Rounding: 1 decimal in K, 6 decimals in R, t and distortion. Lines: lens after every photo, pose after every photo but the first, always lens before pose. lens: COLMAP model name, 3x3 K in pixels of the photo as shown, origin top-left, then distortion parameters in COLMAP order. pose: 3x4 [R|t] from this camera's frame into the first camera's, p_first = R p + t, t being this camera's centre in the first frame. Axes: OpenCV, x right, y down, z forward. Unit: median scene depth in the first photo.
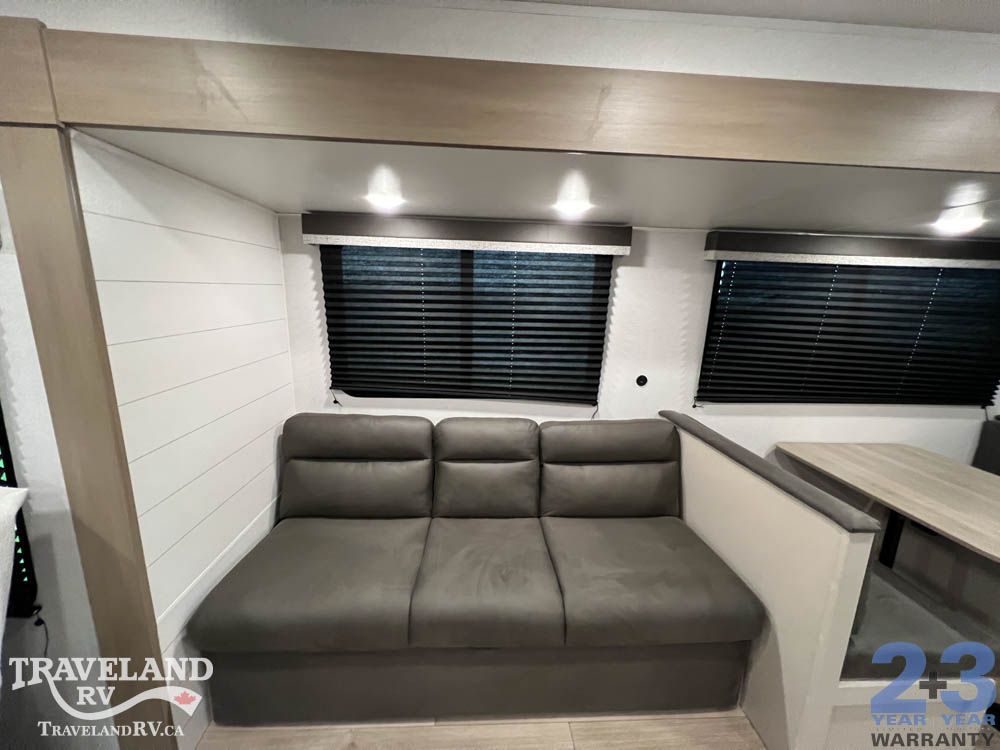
lens RADIAL K [[403.0, 0, 497.3], [0, 403.0, 372.6], [0, 0, 1]] dist [0.001842, 0.000002]
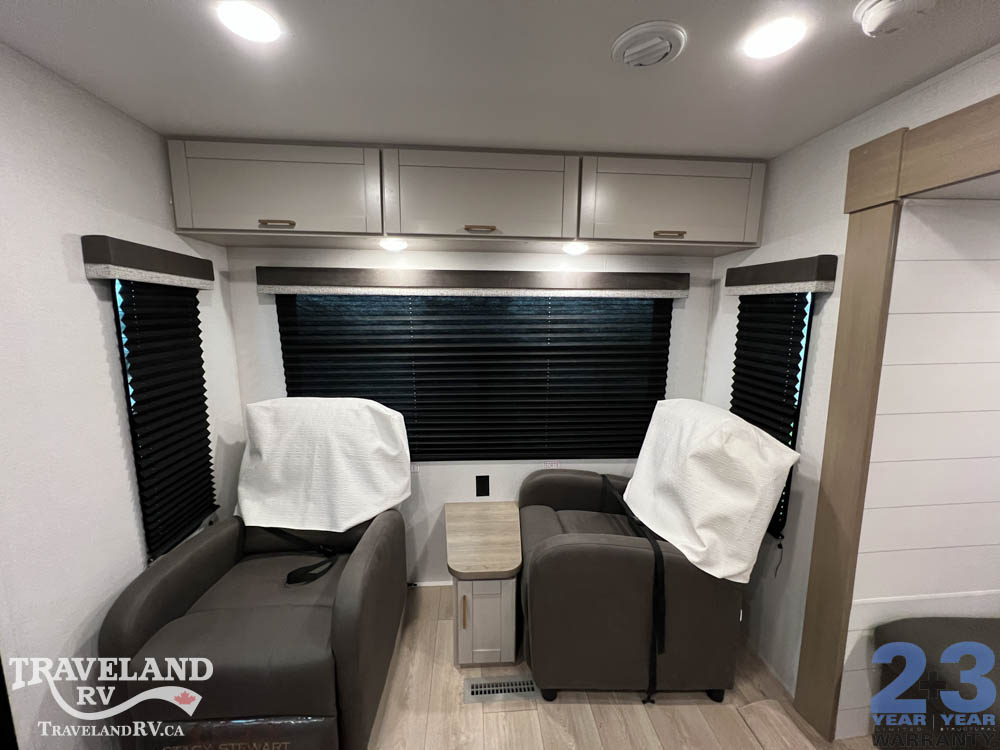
lens RADIAL K [[398.0, 0, 498.3], [0, 398.0, 373.6], [0, 0, 1]] dist [0.000379, -0.000135]
pose [[0.019489, 0.120559, -0.992515, 0.123662], [-0.193606, 0.974369, 0.114553, 0.025869], [0.980886, 0.189924, 0.042330, -0.110238]]
